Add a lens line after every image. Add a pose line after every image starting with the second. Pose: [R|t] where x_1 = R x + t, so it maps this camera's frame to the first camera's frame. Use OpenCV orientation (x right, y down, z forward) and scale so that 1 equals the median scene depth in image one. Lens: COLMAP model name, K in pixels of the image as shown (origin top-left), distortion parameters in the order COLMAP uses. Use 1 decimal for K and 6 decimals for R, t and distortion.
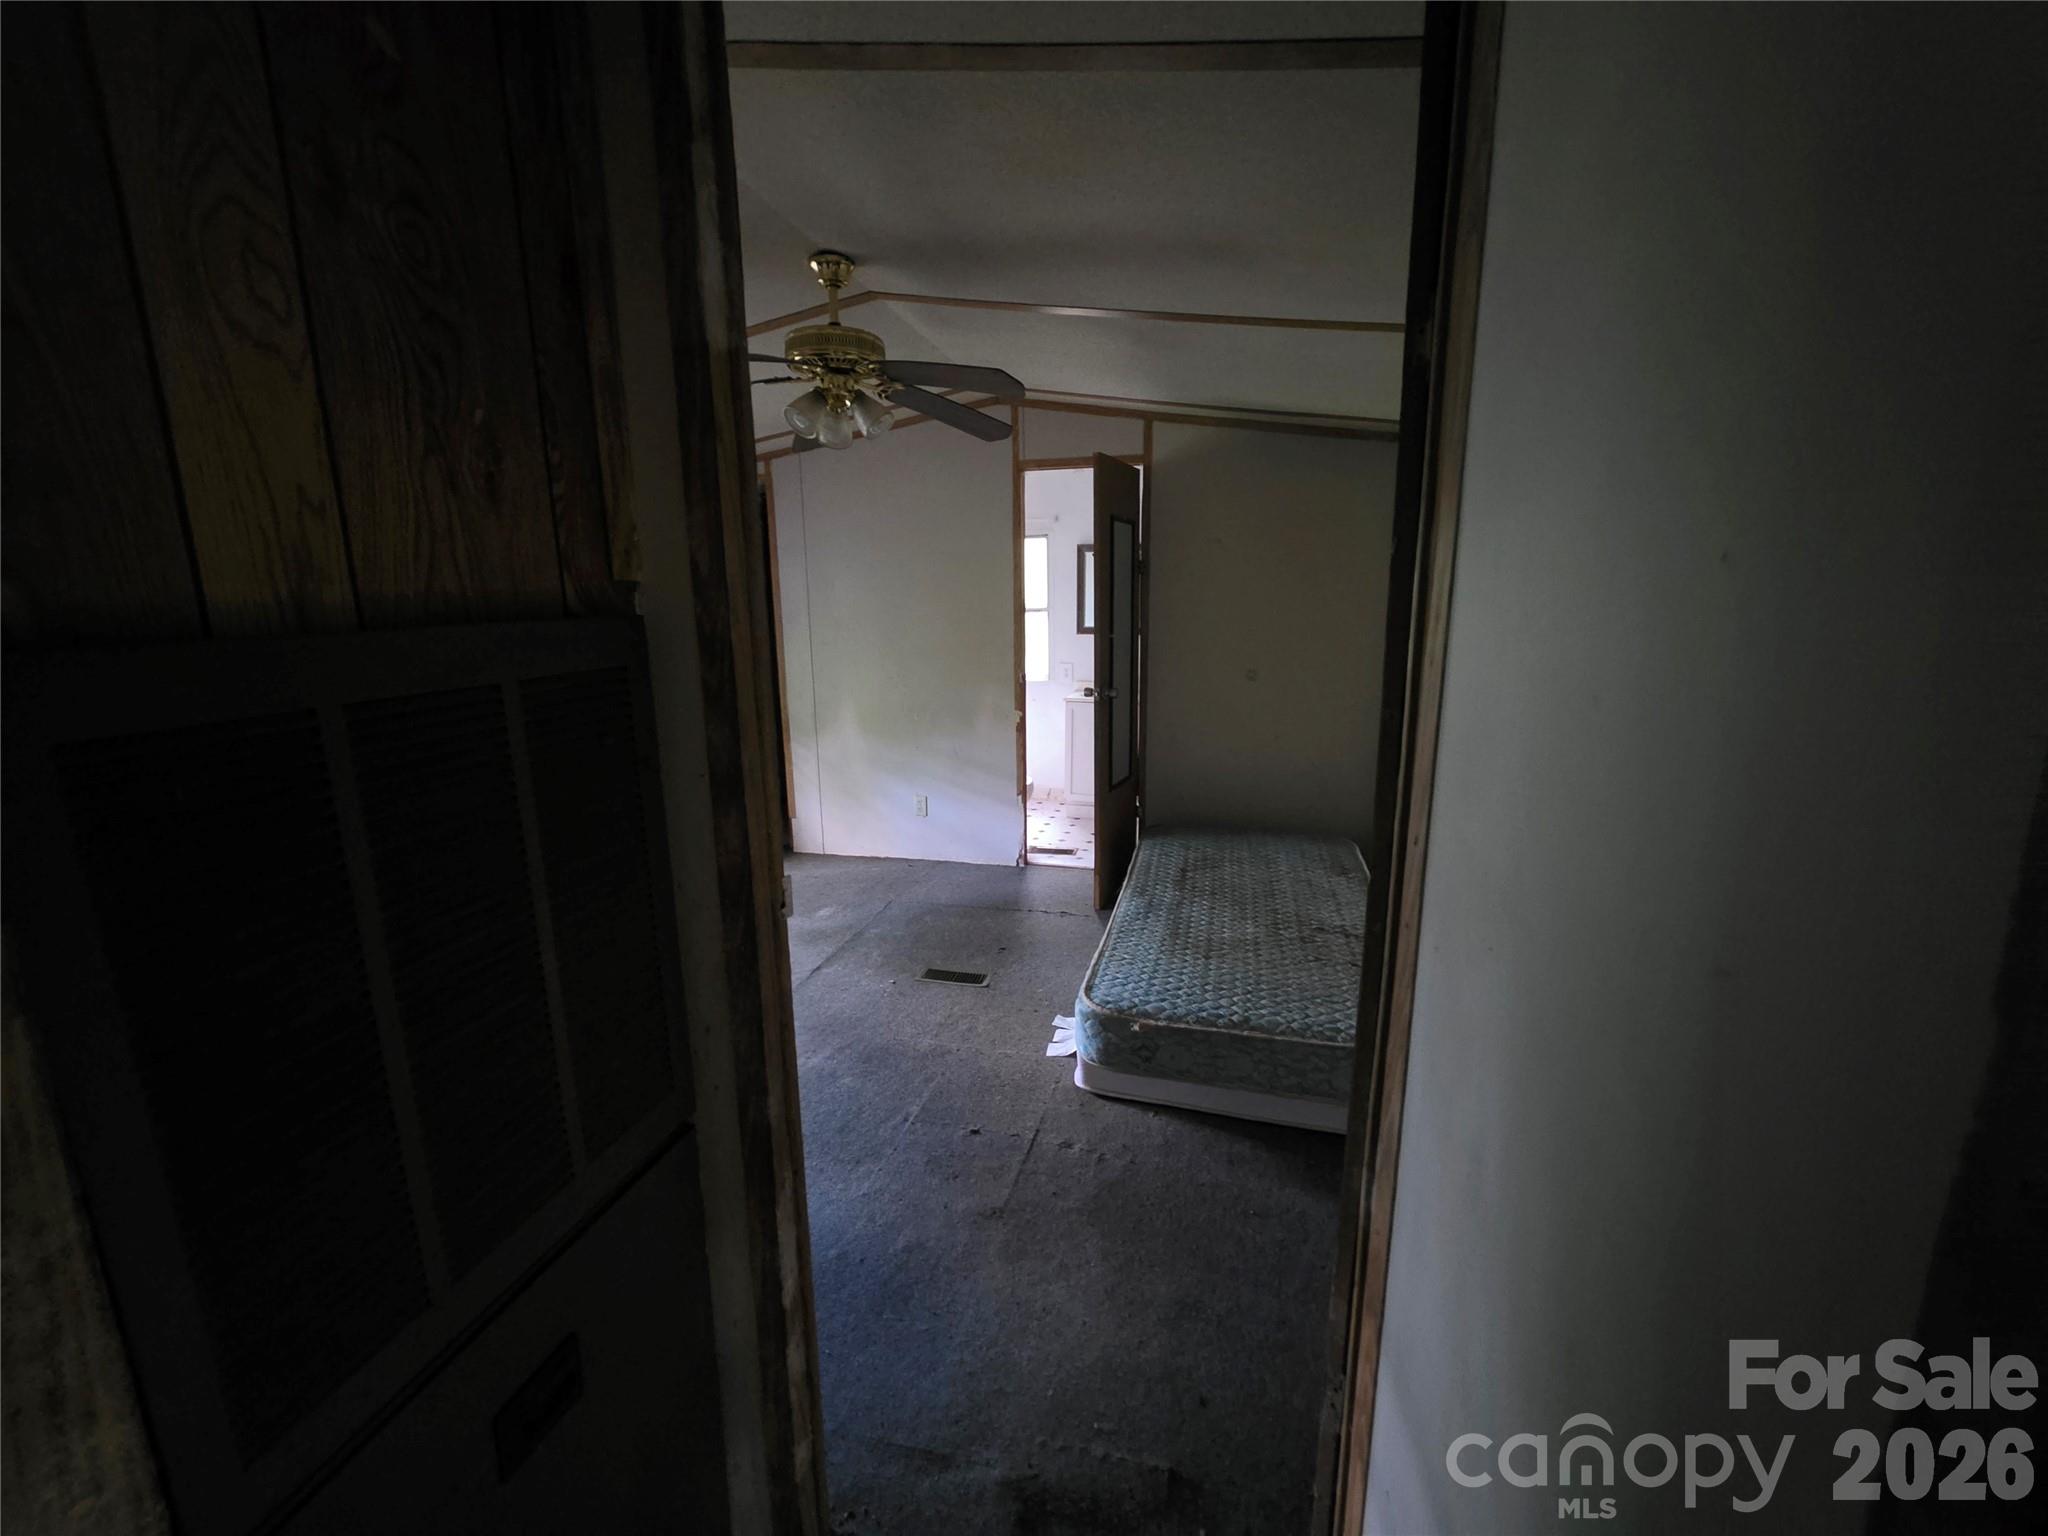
lens RADIAL K [[830.7, 0, 1017.8], [0, 830.7, 761.0], [0, 0, 1]] dist [0.003637, 0.000453]
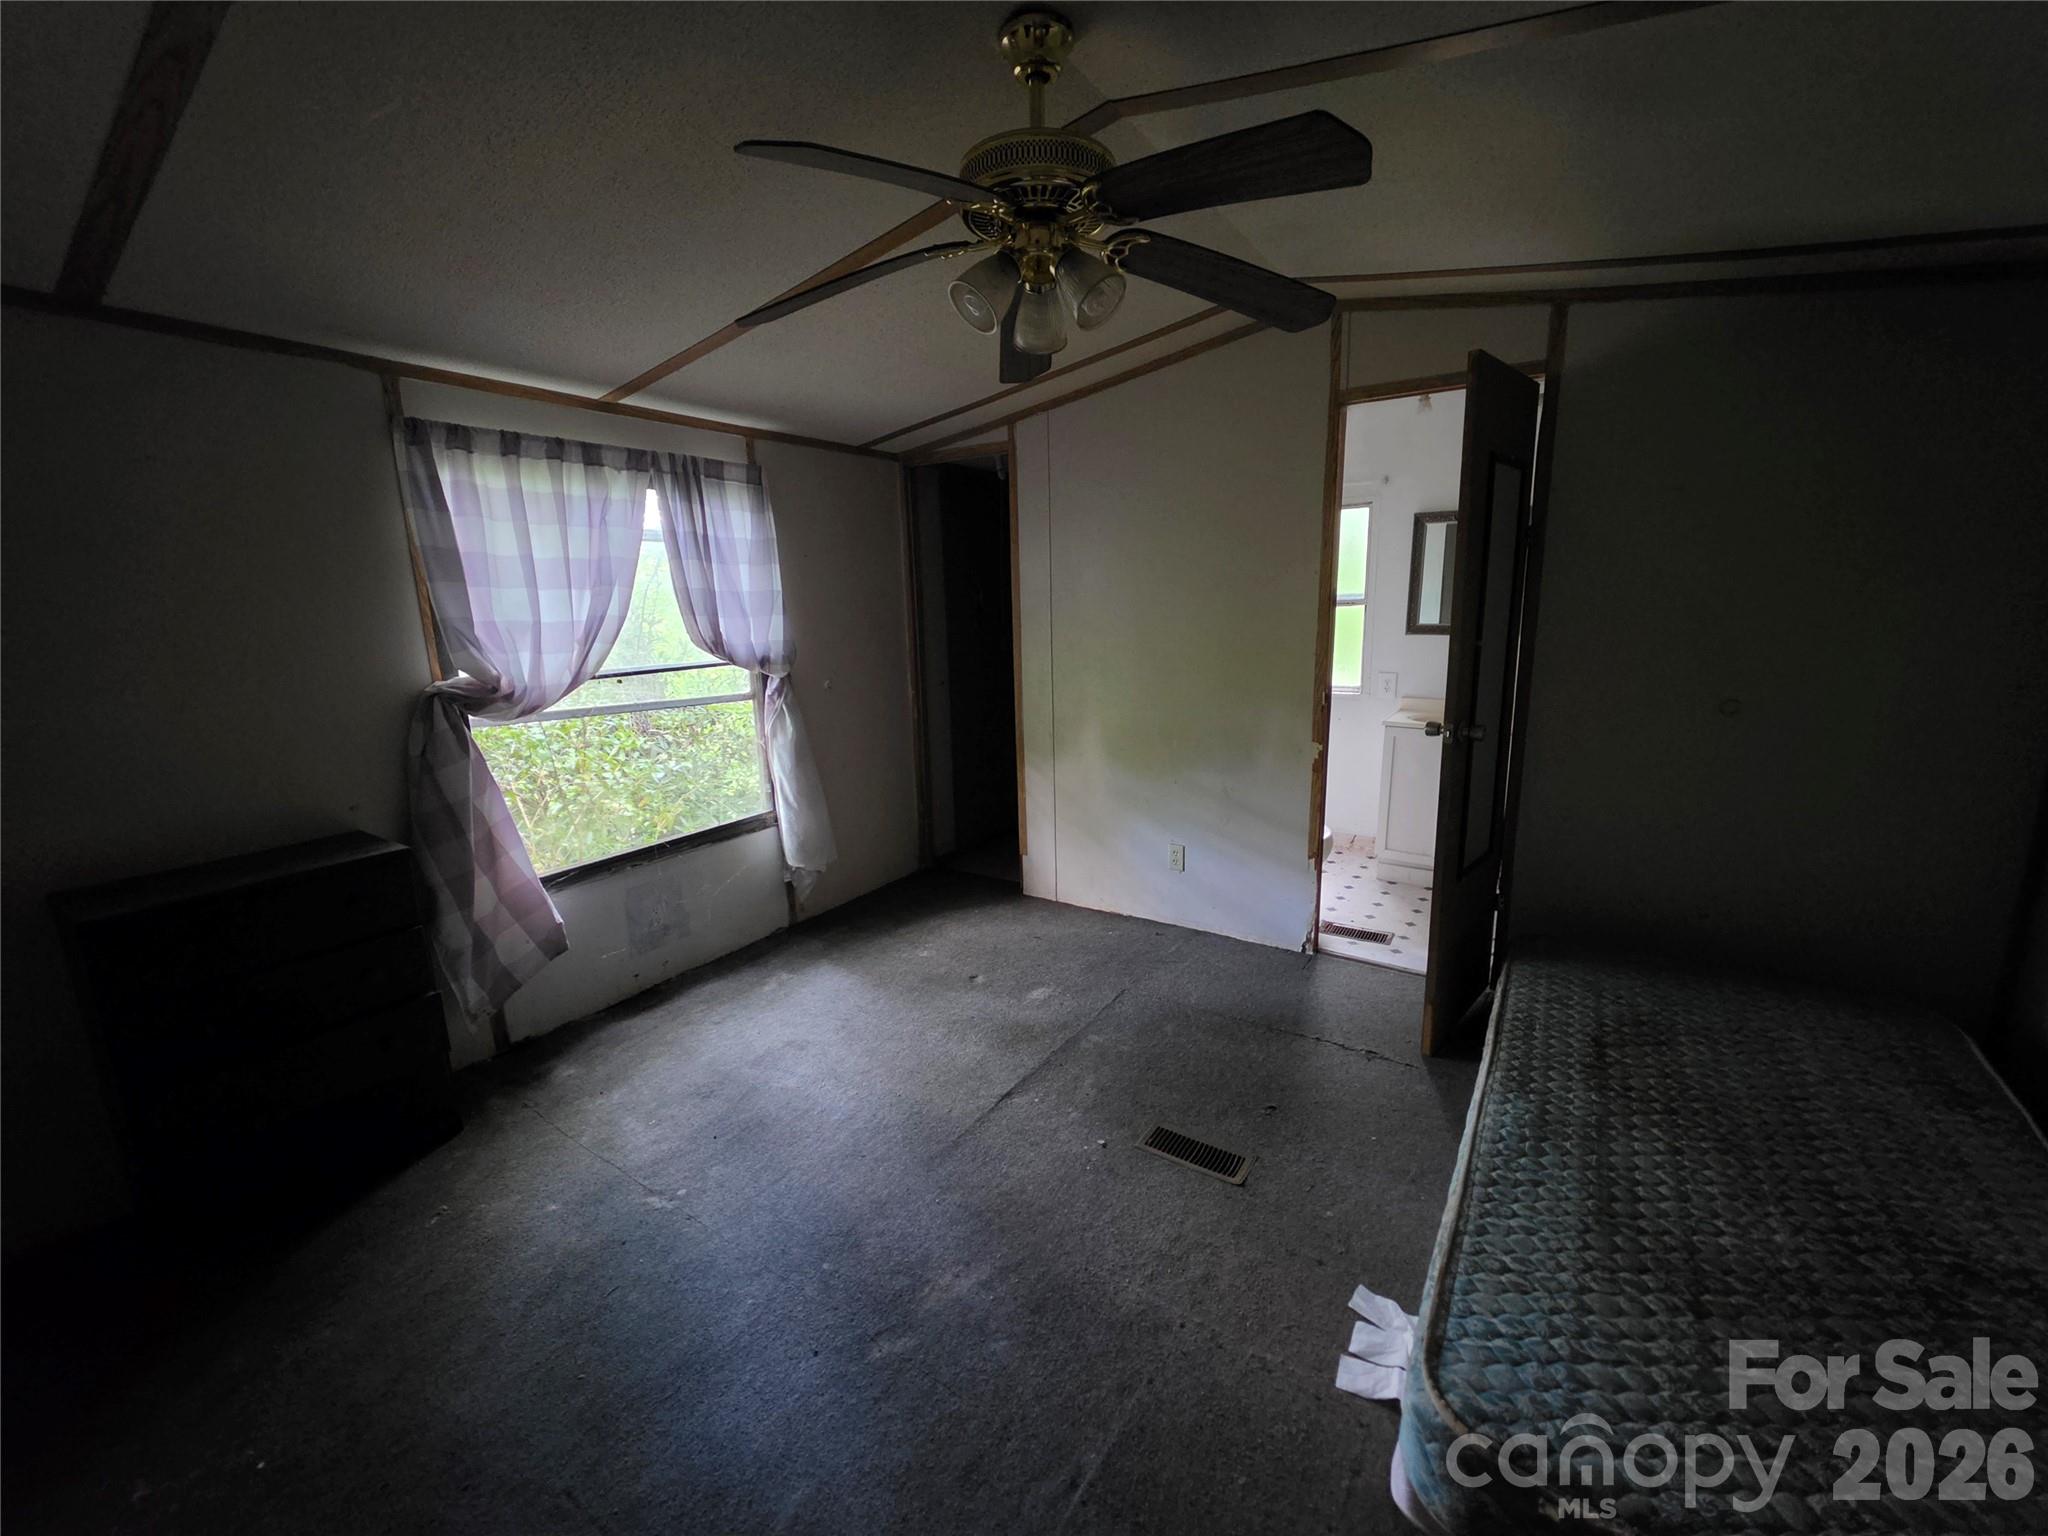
lens RADIAL K [[830.7, 0, 1017.8], [0, 830.7, 761.0], [0, 0, 1]] dist [0.003637, 0.000453]
pose [[0.941162, 0.055200, -0.333417, -0.002908], [-0.052195, 0.998475, 0.017970, -0.051286], [0.333900, 0.000490, 0.942608, 0.268295]]
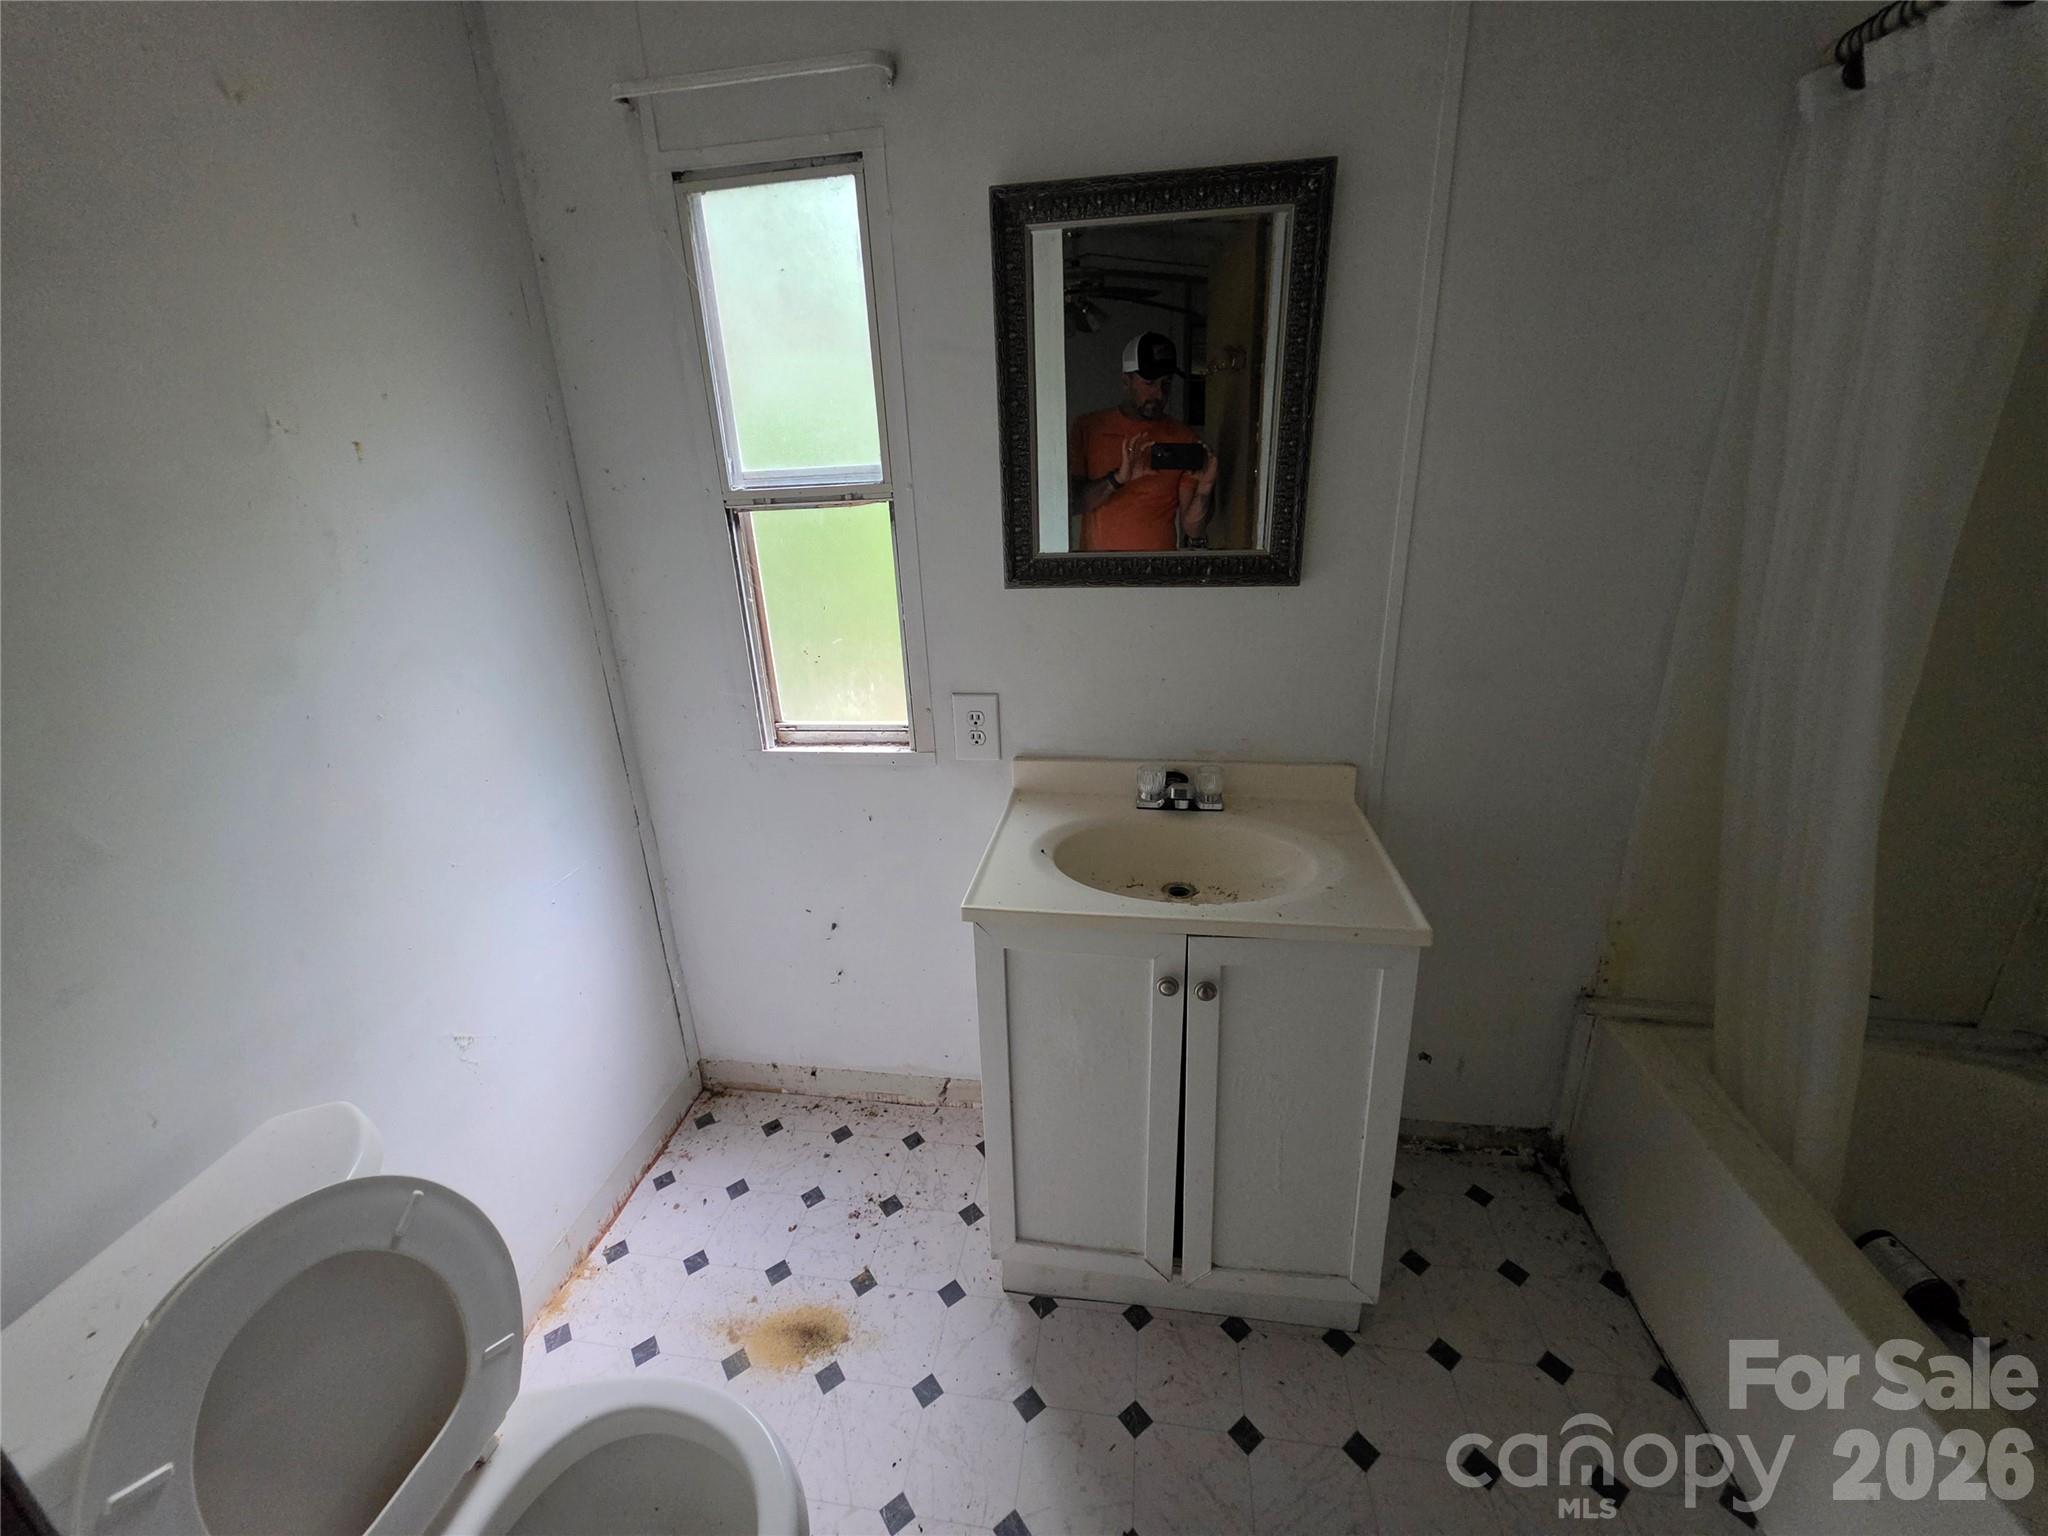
lens RADIAL K [[830.7, 0, 1017.8], [0, 830.7, 761.0], [0, 0, 1]] dist [0.003637, 0.000453]
pose [[0.995706, -0.053794, 0.075333, 0.076229], [0.046457, 0.994299, 0.095974, -0.182250], [-0.080066, -0.092063, 0.992529, 1.092885]]
